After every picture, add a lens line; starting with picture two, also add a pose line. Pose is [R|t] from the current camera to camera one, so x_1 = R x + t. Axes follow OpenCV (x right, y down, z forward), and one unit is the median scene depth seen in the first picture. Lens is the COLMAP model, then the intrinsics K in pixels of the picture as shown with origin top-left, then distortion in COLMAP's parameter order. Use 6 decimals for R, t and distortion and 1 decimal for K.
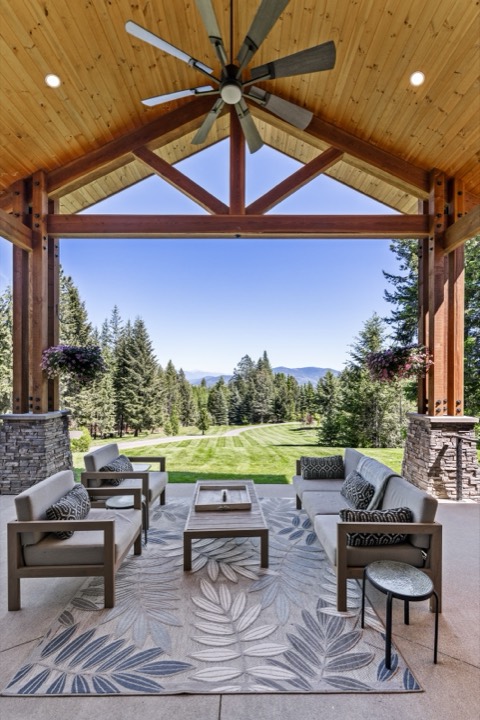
lens RADIAL K [[329.5, 0, 233.7], [0, 329.5, 384.9], [0, 0, 1]] dist [-0.000283, -0.000170]
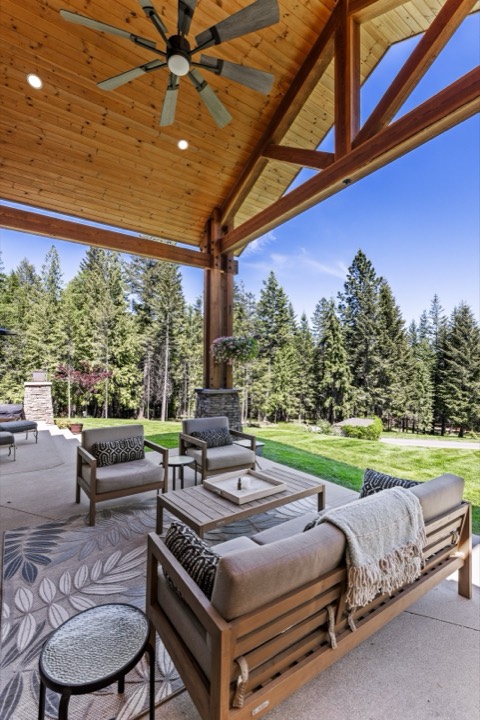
lens RADIAL K [[309.0, 0, 237.3], [0, 309.0, 366.1], [0, 0, 1]] dist [-0.000106, -0.000115]
pose [[0.577298, -0.017600, -0.816344, 0.450704], [-0.015423, 0.999354, -0.032453, 0.030114], [0.816388, 0.031326, 0.576654, 0.338774]]
